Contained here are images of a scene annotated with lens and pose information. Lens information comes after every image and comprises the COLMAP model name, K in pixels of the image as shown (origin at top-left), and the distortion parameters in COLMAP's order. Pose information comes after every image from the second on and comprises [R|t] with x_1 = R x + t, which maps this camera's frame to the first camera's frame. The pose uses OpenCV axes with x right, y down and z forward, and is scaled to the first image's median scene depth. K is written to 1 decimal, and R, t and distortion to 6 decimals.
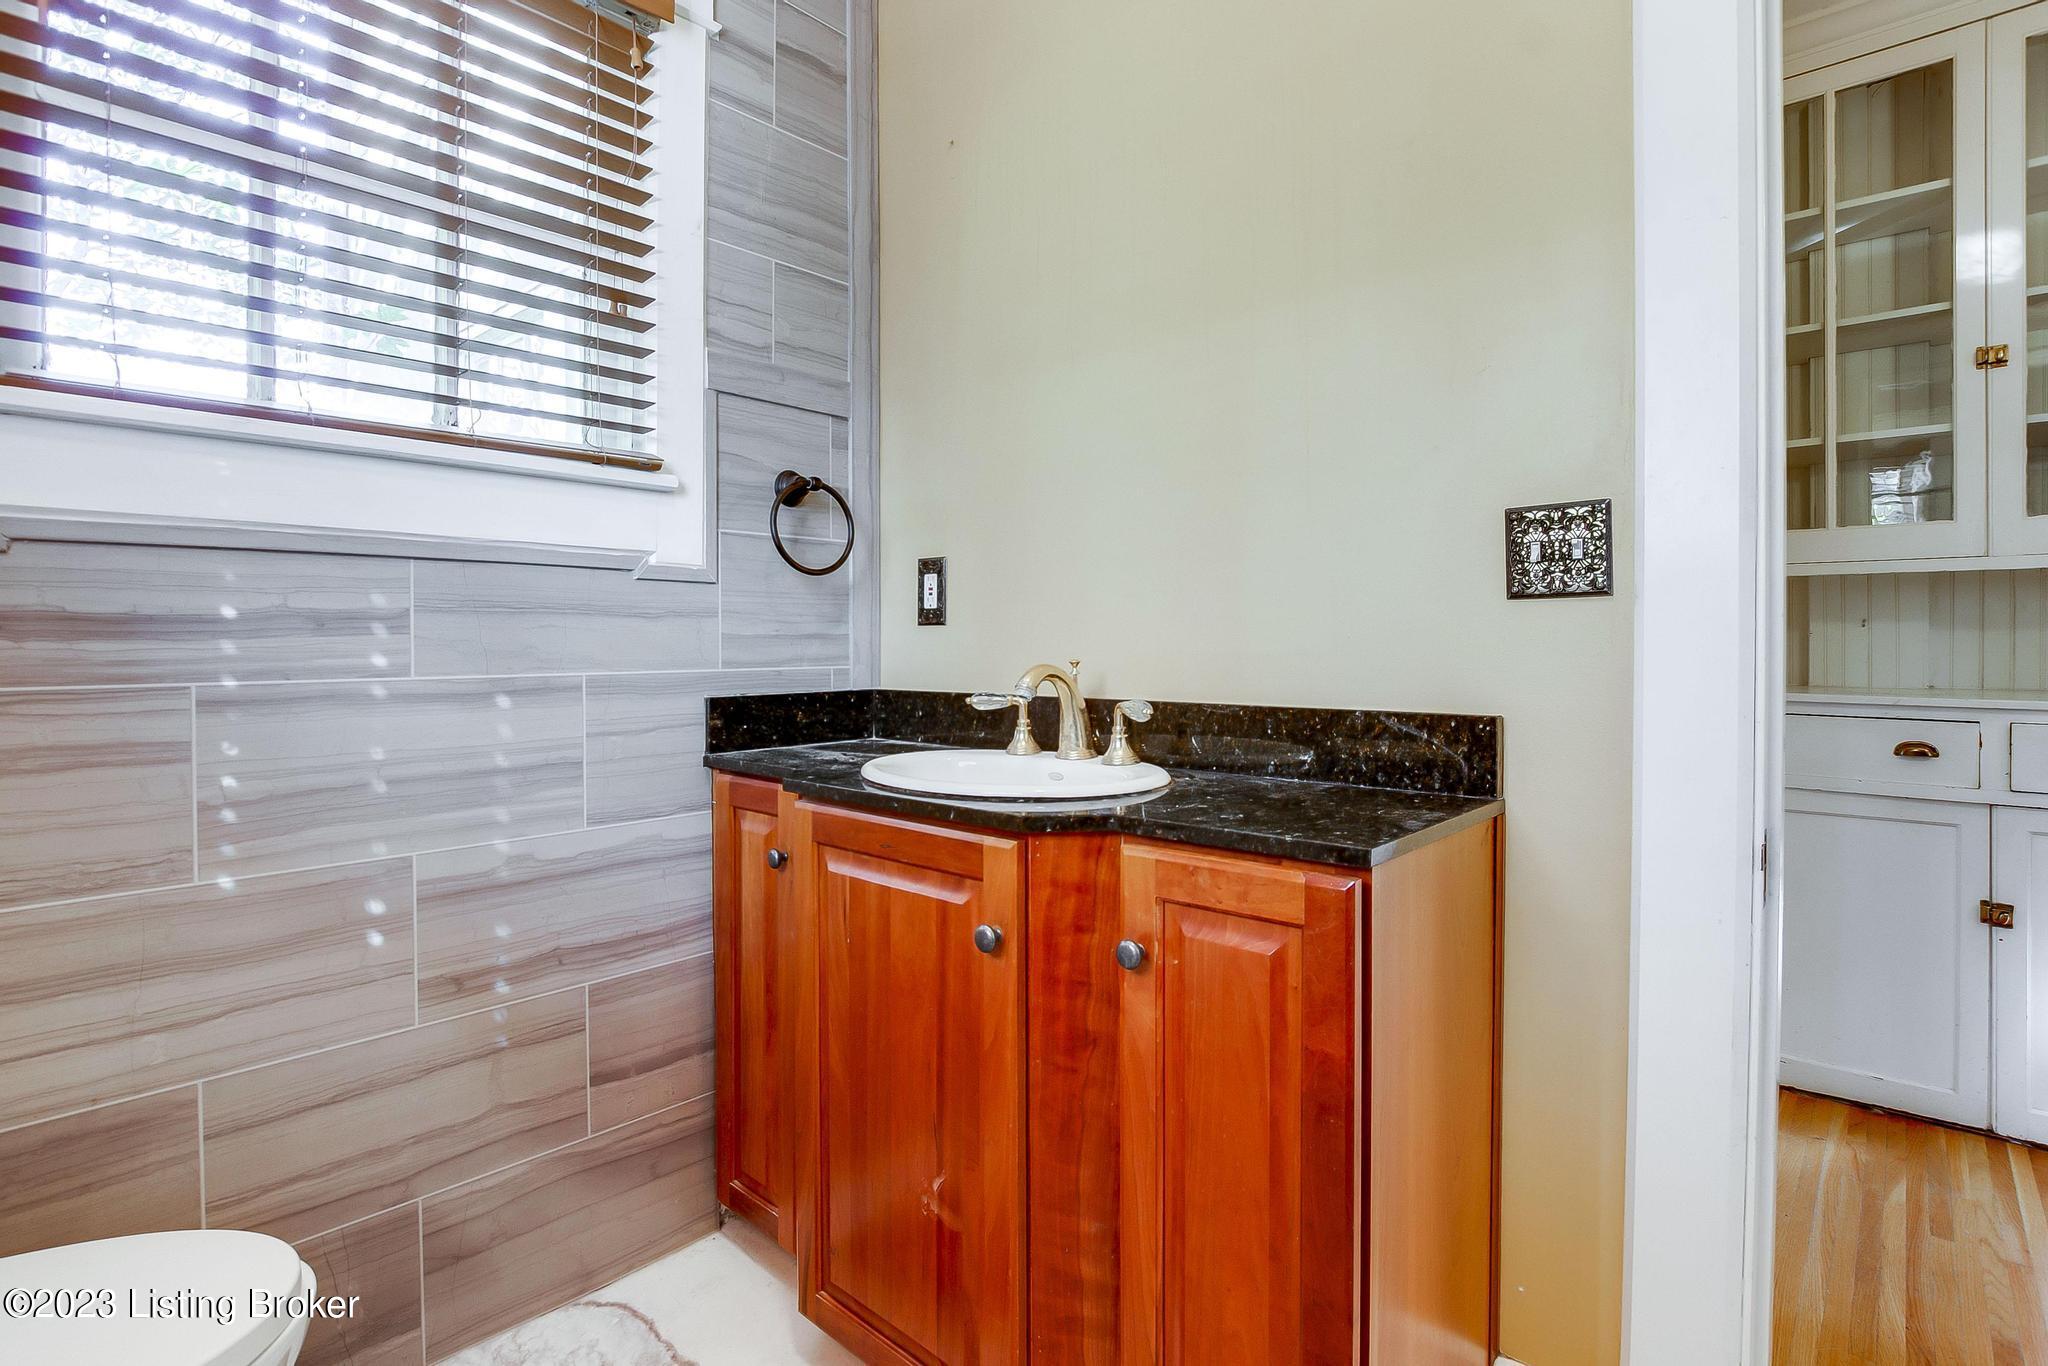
lens RADIAL K [[979.4, 0, 1023.6], [0, 979.4, 664.8], [0, 0, 1]] dist [0.000762, 0.000141]
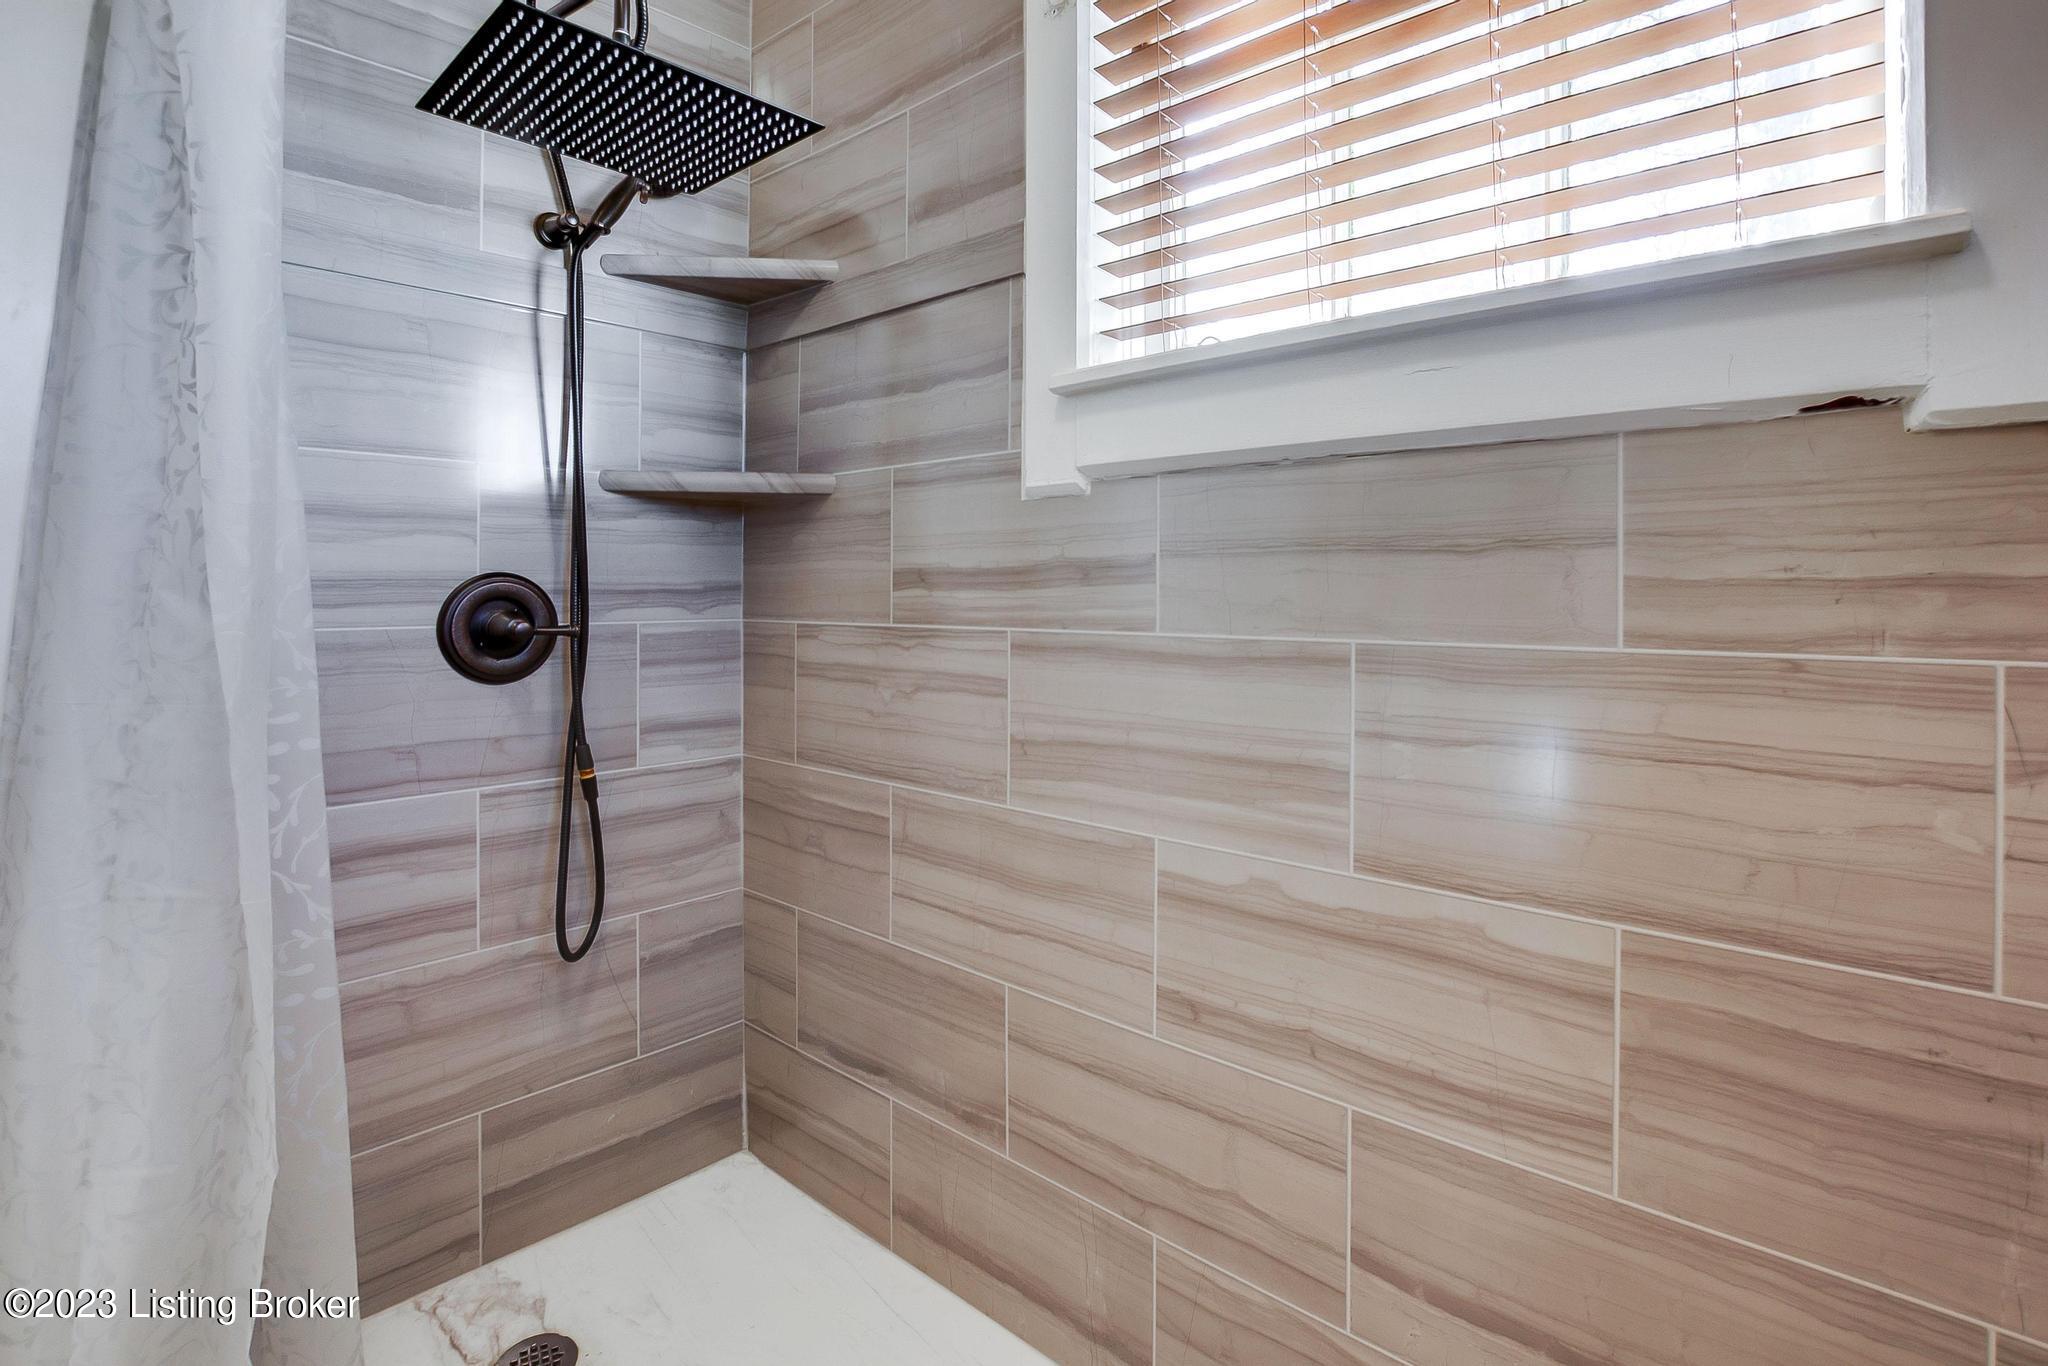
lens RADIAL K [[1015.7, 0, 1012.1], [0, 1015.7, 590.8], [0, 0, 1]] dist [-0.020541, -0.000372]
pose [[-0.008630, 0.006268, -0.999943, 0.245477], [-0.022108, 0.999735, 0.006457, -0.024427], [0.999718, 0.022162, -0.008489, 0.790724]]
